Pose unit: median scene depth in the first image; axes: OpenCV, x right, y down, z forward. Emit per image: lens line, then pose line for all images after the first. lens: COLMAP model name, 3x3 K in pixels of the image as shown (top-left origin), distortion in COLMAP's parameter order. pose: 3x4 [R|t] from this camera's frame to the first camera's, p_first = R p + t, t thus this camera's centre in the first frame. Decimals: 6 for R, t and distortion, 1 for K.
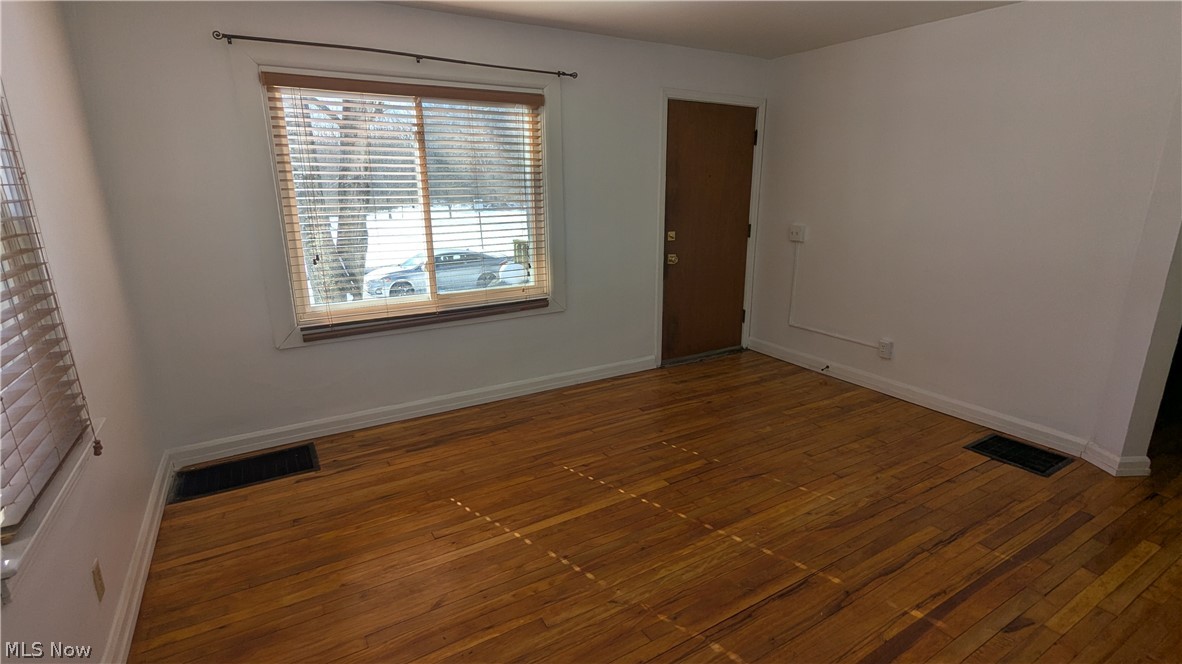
lens RADIAL K [[556.5, 0, 592.2], [0, 556.5, 332.5], [0, 0, 1]] dist [-0.002911, 0.001199]
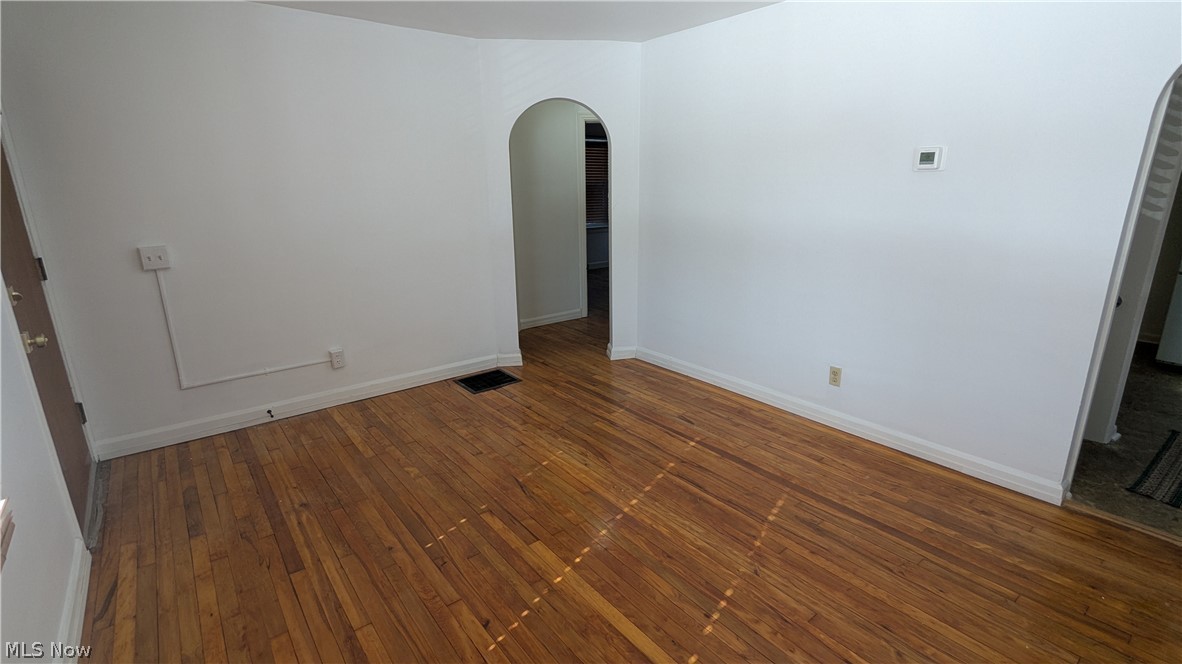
lens RADIAL K [[556.5, 0, 592.2], [0, 556.5, 332.5], [0, 0, 1]] dist [-0.002911, 0.001199]
pose [[-0.125633, -0.258879, 0.957705, -0.512915], [0.270601, 0.919806, 0.284132, -0.198962], [-0.954459, 0.294852, -0.045505, 0.764644]]
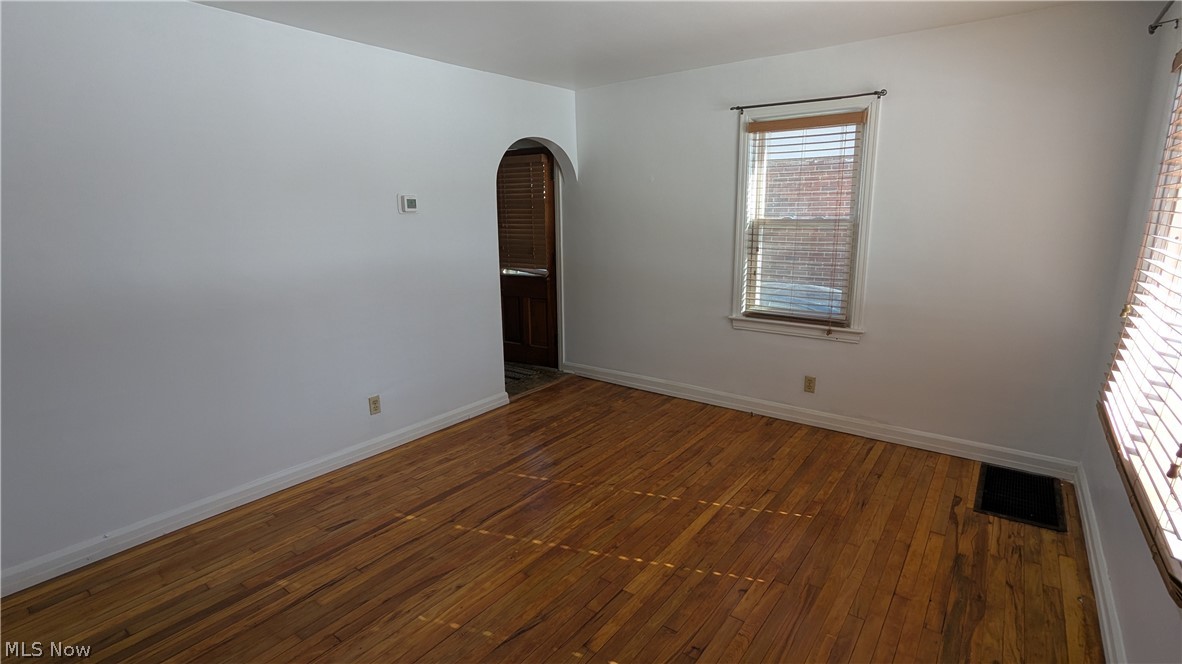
lens RADIAL K [[556.5, 0, 592.2], [0, 556.5, 332.5], [0, 0, 1]] dist [-0.002911, 0.001199]
pose [[-0.927424, 0.096000, -0.361482, 0.377354], [-0.080572, 0.892523, 0.443747, -0.350627], [0.365230, 0.440667, -0.820012, 1.290748]]
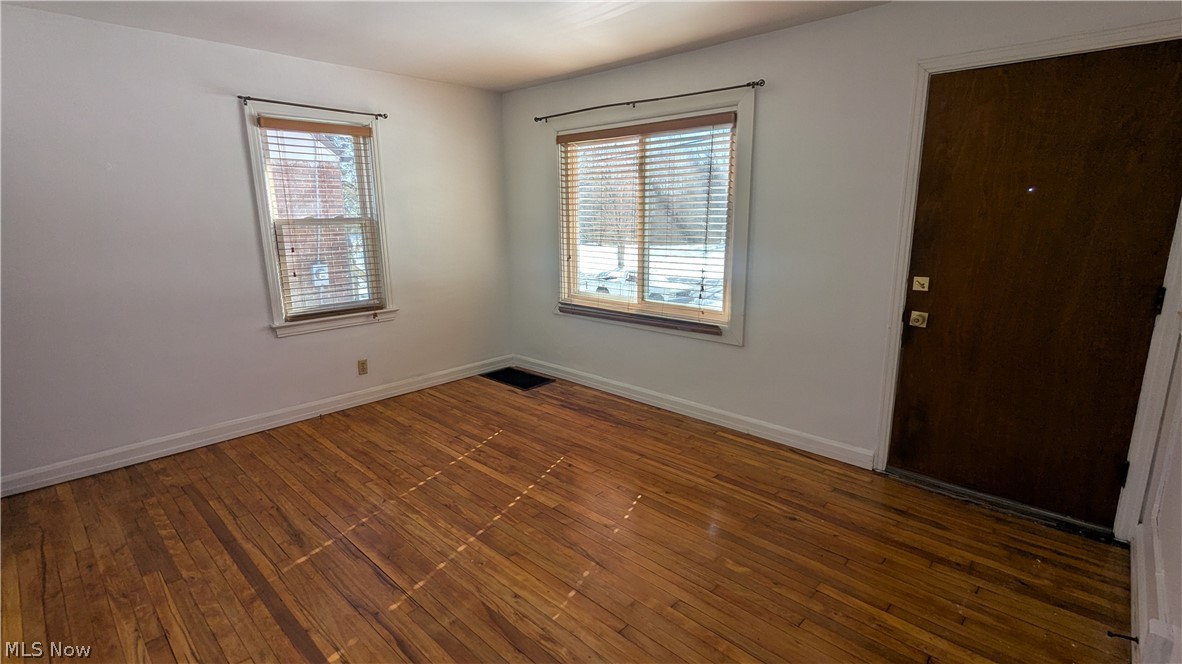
lens RADIAL K [[556.5, 0, 592.2], [0, 556.5, 332.5], [0, 0, 1]] dist [-0.002911, 0.001199]
pose [[0.269642, 0.212061, -0.939321, 0.896277], [-0.242517, 0.958964, 0.146878, -0.165508], [0.931922, 0.188197, 0.310005, 0.615355]]
